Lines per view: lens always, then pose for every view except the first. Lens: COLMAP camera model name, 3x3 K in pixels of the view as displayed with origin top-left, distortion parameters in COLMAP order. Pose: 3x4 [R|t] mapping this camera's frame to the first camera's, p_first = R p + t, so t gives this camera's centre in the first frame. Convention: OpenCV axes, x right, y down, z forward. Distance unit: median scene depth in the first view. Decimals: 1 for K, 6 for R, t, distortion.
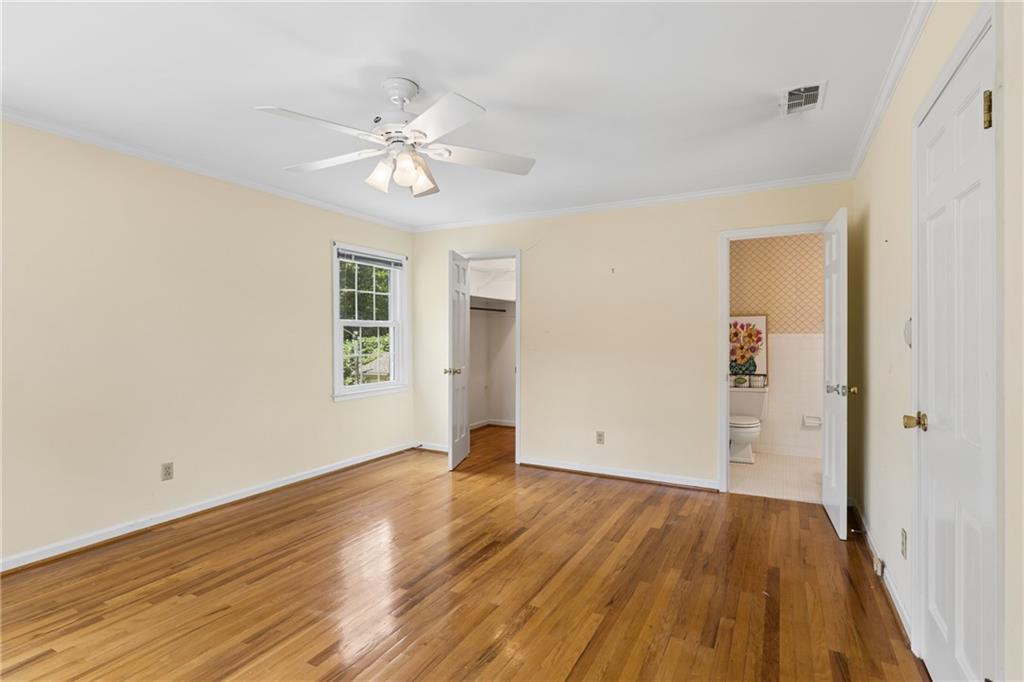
lens RADIAL K [[515.4, 0, 509.5], [0, 515.4, 334.2], [0, 0, 1]] dist [0.000917, 0.000950]
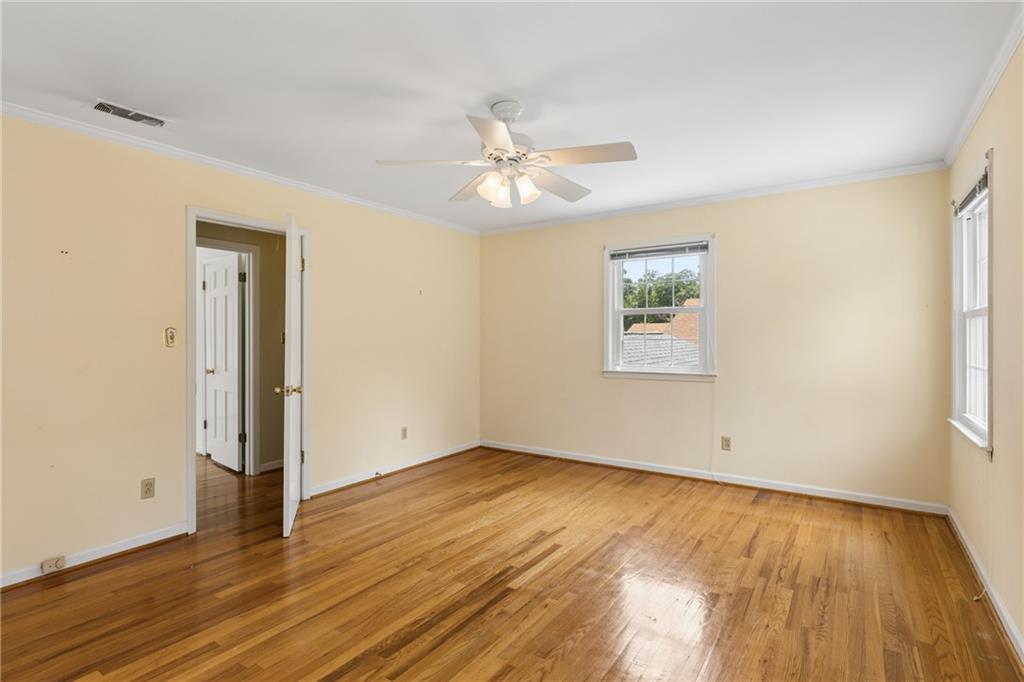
lens RADIAL K [[515.4, 0, 510.3], [0, 515.4, 341.2], [0, 0, 1]] dist [0.000917, 0.000950]
pose [[-0.994778, 0.004892, 0.101940, -0.317329], [0.005913, 0.999935, 0.009716, 0.000326], [-0.101886, 0.010268, -0.994743, 2.053603]]
